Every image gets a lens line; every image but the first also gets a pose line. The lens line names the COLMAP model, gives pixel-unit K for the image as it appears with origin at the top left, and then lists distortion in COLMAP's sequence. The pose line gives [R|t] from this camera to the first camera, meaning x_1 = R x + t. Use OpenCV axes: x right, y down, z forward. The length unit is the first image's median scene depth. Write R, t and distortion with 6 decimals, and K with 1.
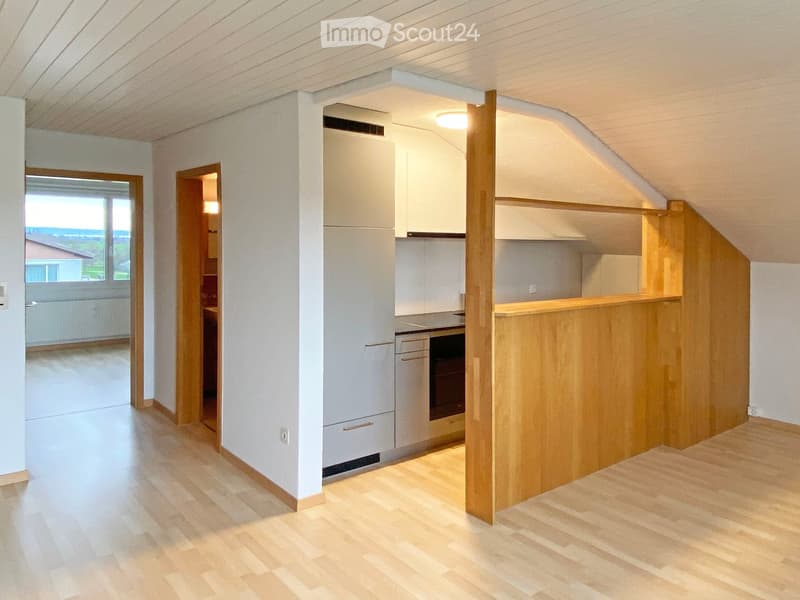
lens RADIAL K [[599.8, 0, 400.0], [0, 599.8, 300.0], [0, 0, 1]] dist [0.041524, -0.003205]
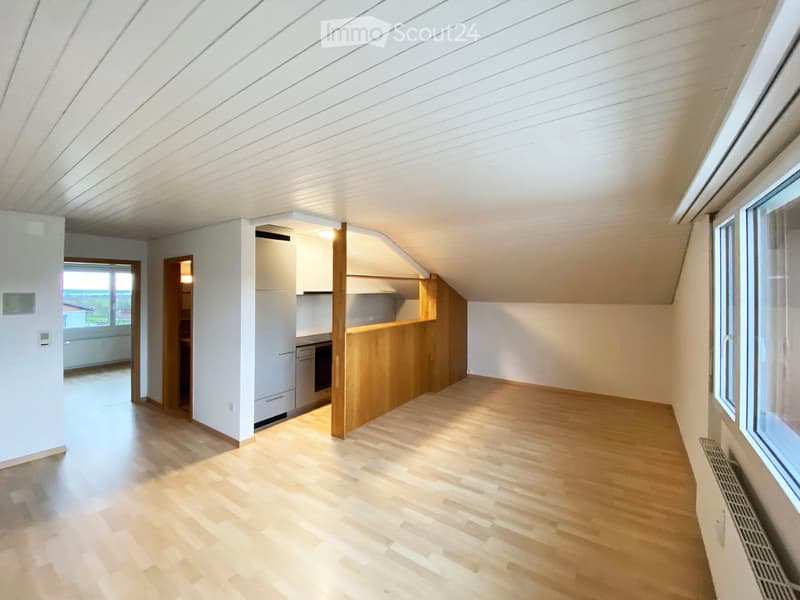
lens RADIAL K [[341.2, 0, 394.6], [0, 341.2, 278.4], [0, 0, 1]] dist [0.000323, -0.000214]
pose [[0.967198, -0.017955, 0.253387, 0.028618], [0.051367, 0.990716, -0.125872, -0.007386], [-0.248774, 0.134759, 0.959141, -0.161452]]
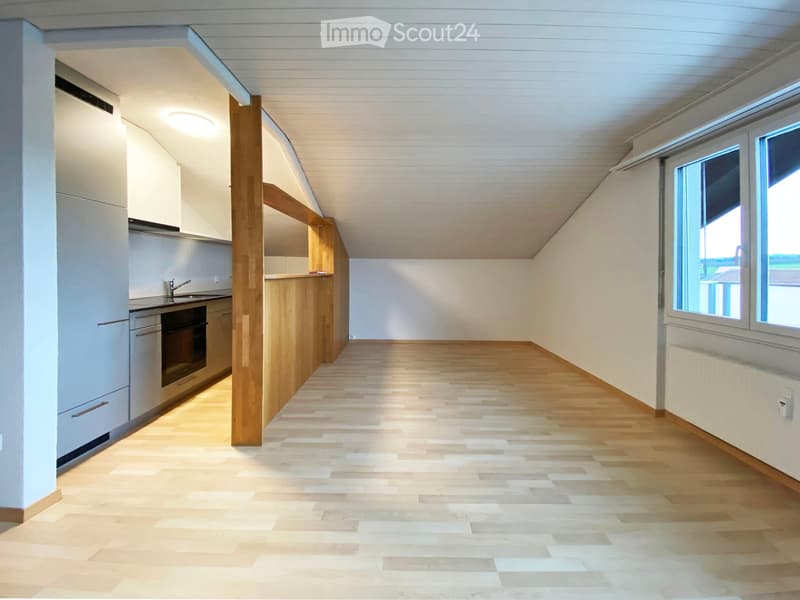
lens RADIAL K [[334.2, 0, 403.9], [0, 334.2, 290.4], [0, 0, 1]] dist [0.014363, -0.015398]
pose [[0.635882, -0.055710, 0.769773, -0.142448], [0.080655, 0.996727, 0.005509, 0.051836], [-0.767561, 0.058583, 0.638294, 0.232566]]
